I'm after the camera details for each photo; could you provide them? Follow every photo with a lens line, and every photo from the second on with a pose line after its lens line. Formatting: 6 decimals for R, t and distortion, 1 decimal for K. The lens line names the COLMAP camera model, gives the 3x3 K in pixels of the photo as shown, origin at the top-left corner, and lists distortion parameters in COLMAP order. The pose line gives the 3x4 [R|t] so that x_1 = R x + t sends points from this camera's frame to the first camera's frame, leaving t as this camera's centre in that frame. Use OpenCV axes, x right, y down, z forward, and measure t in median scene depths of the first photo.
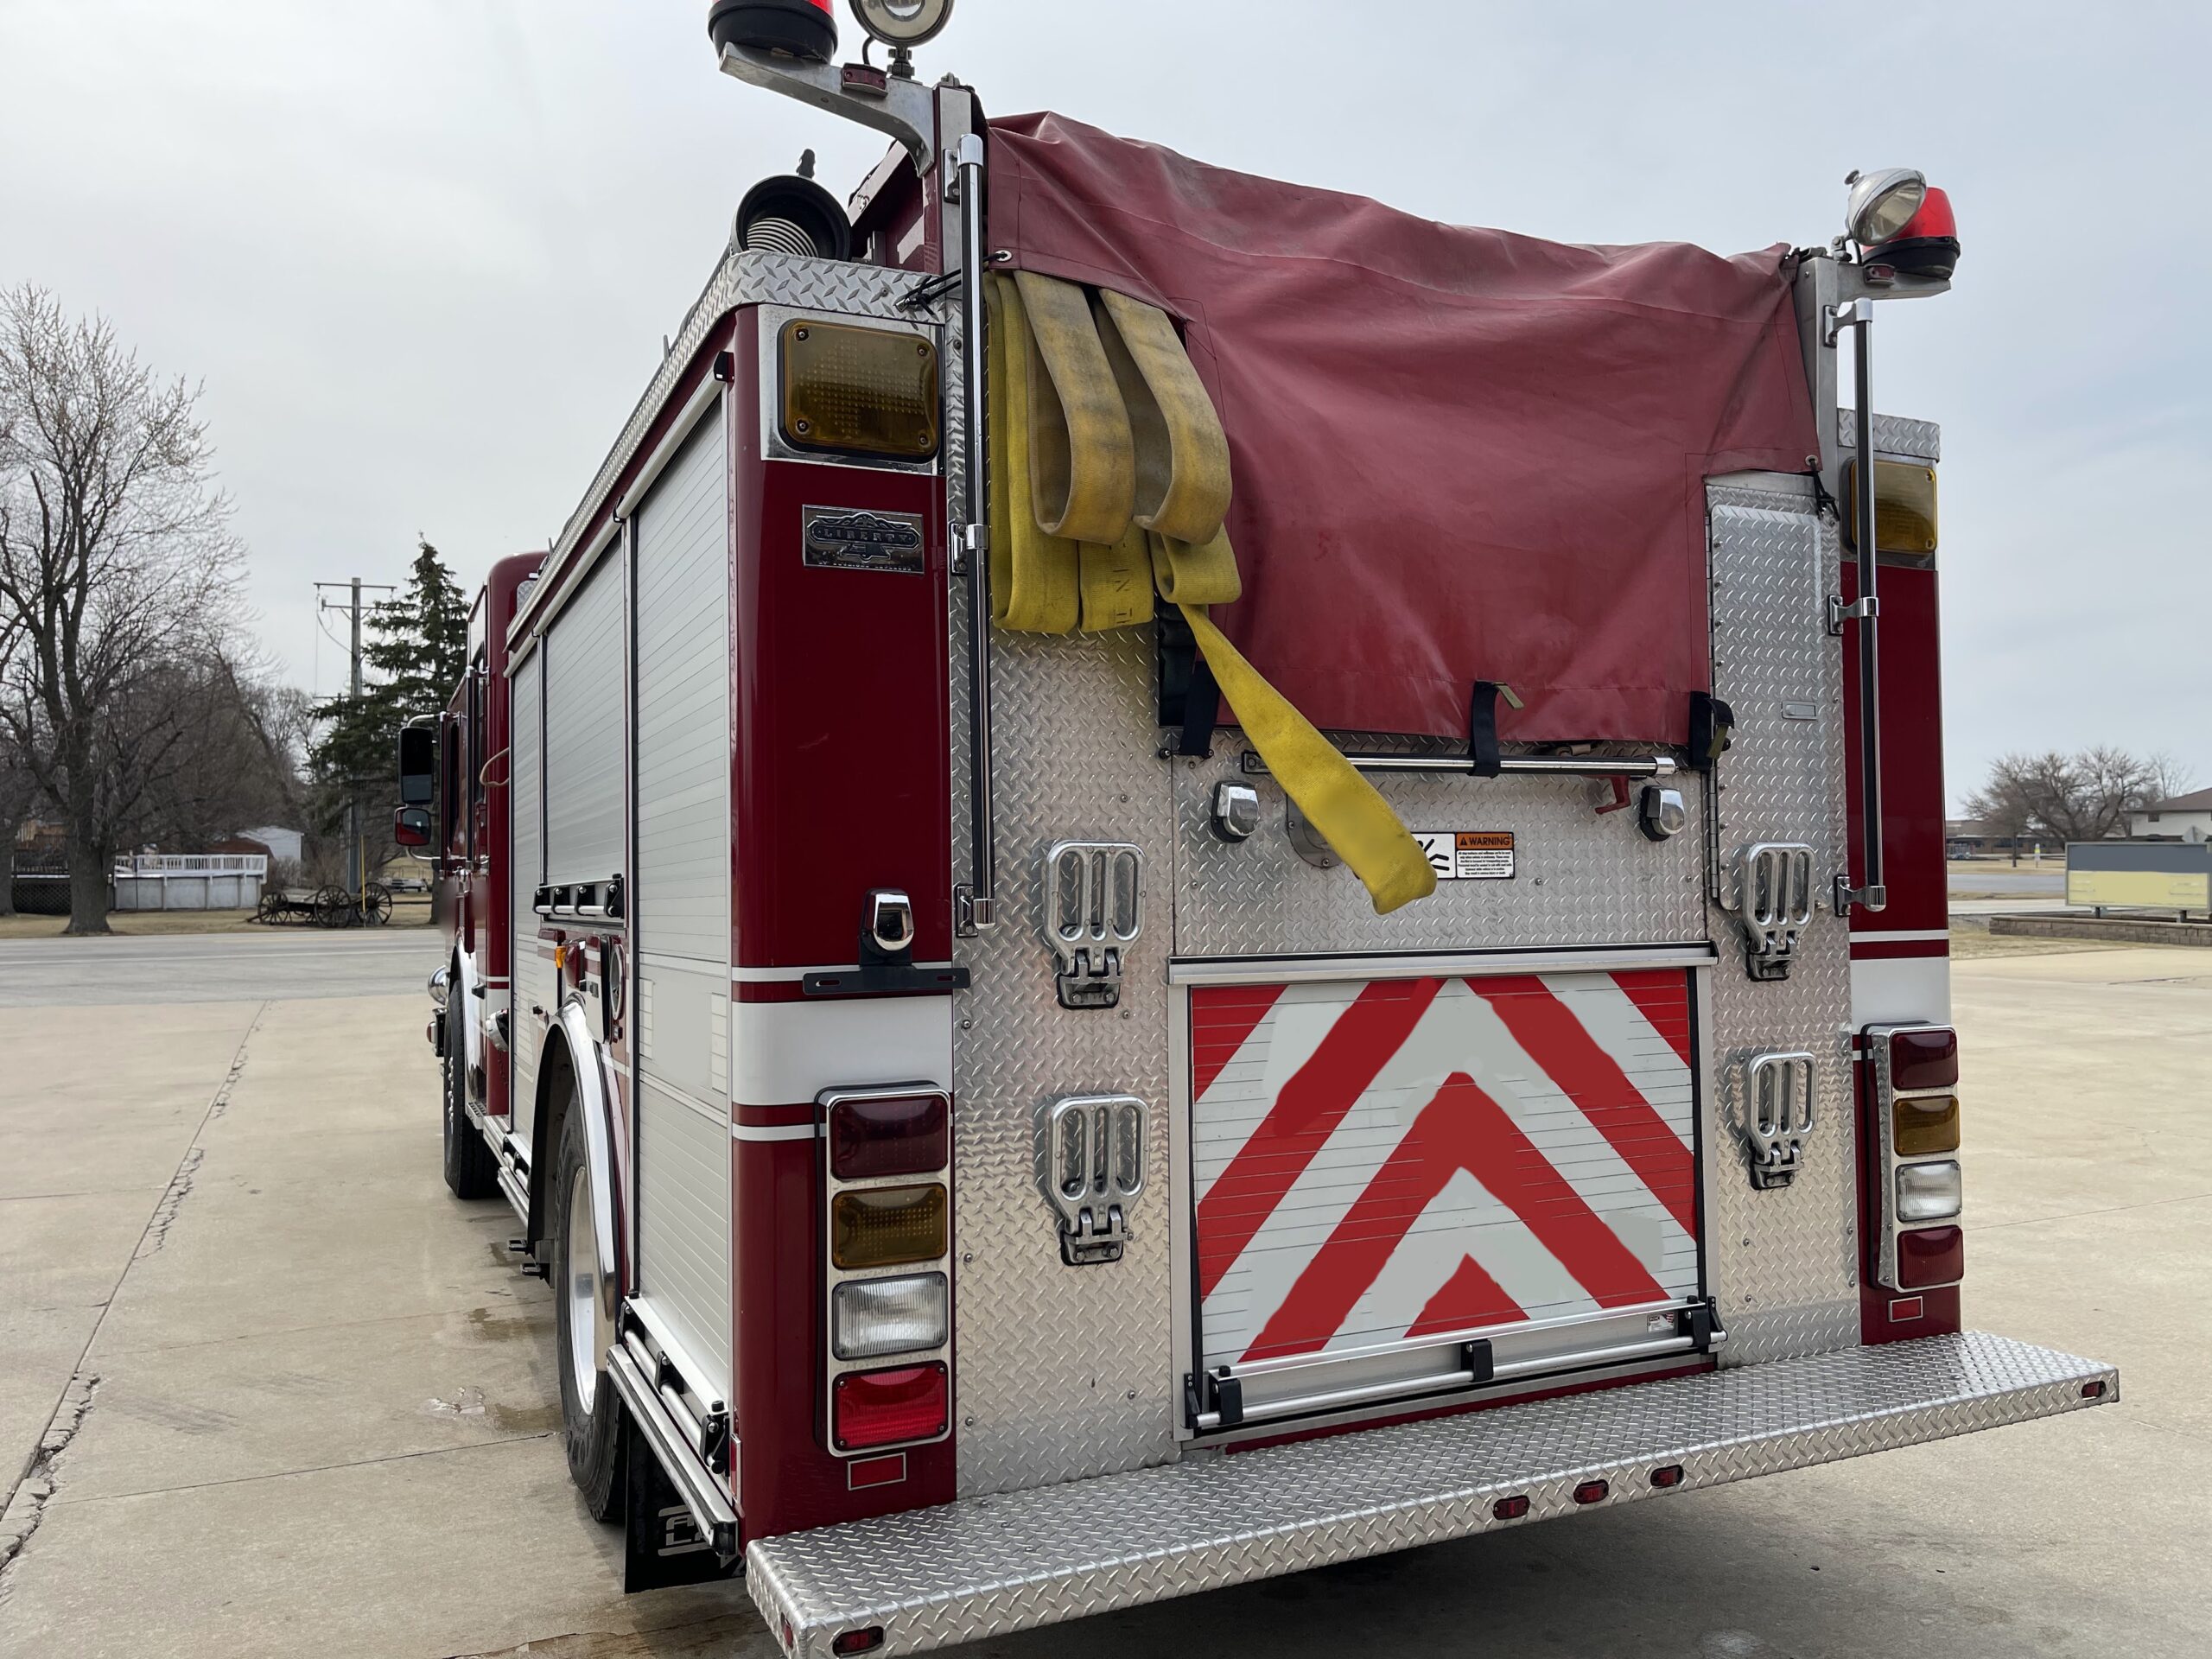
lens RADIAL K [[1694.8, 0, 1113.1], [0, 1694.8, 842.9], [0, 0, 1]] dist [0.048696, -0.060141]
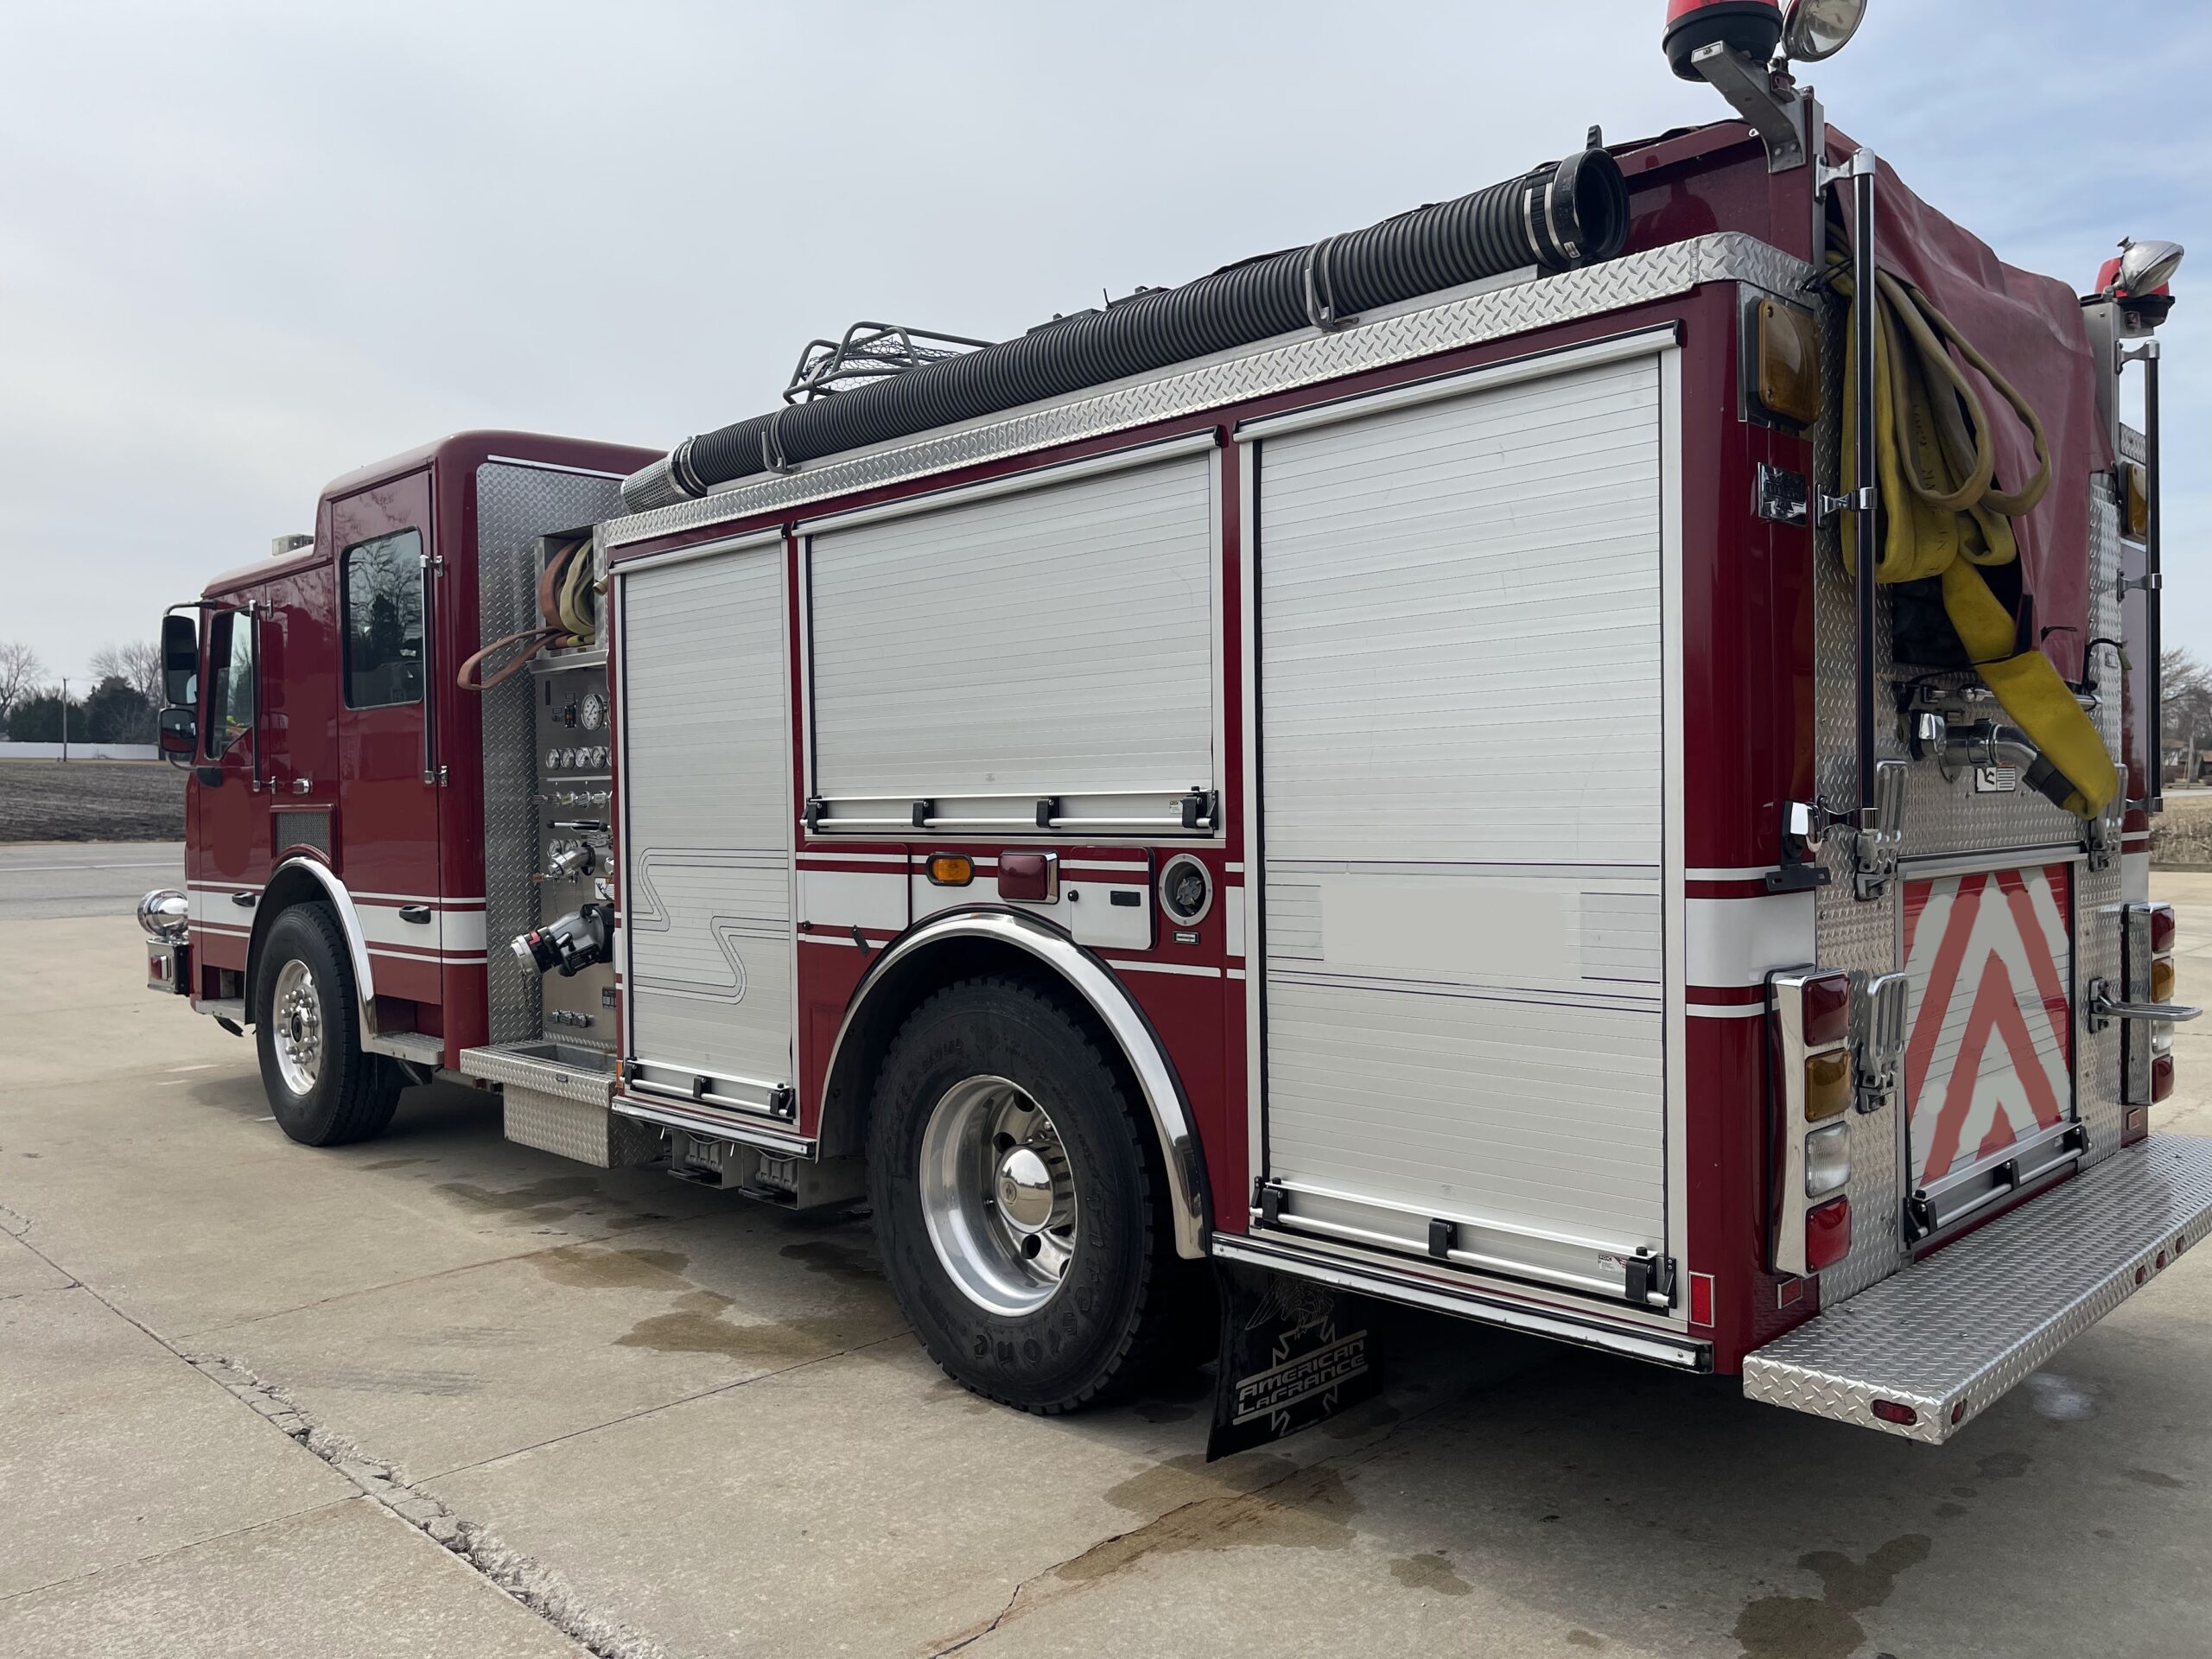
lens RADIAL K [[1694.8, 0, 1096.4], [0, 1694.8, 843.7], [0, 0, 1]] dist [0.048696, -0.060141]
pose [[0.938307, -0.008843, 0.345690, -0.705593], [-0.008751, 0.998746, 0.049302, 0.002750], [-0.345693, -0.049286, 0.937053, 0.049115]]
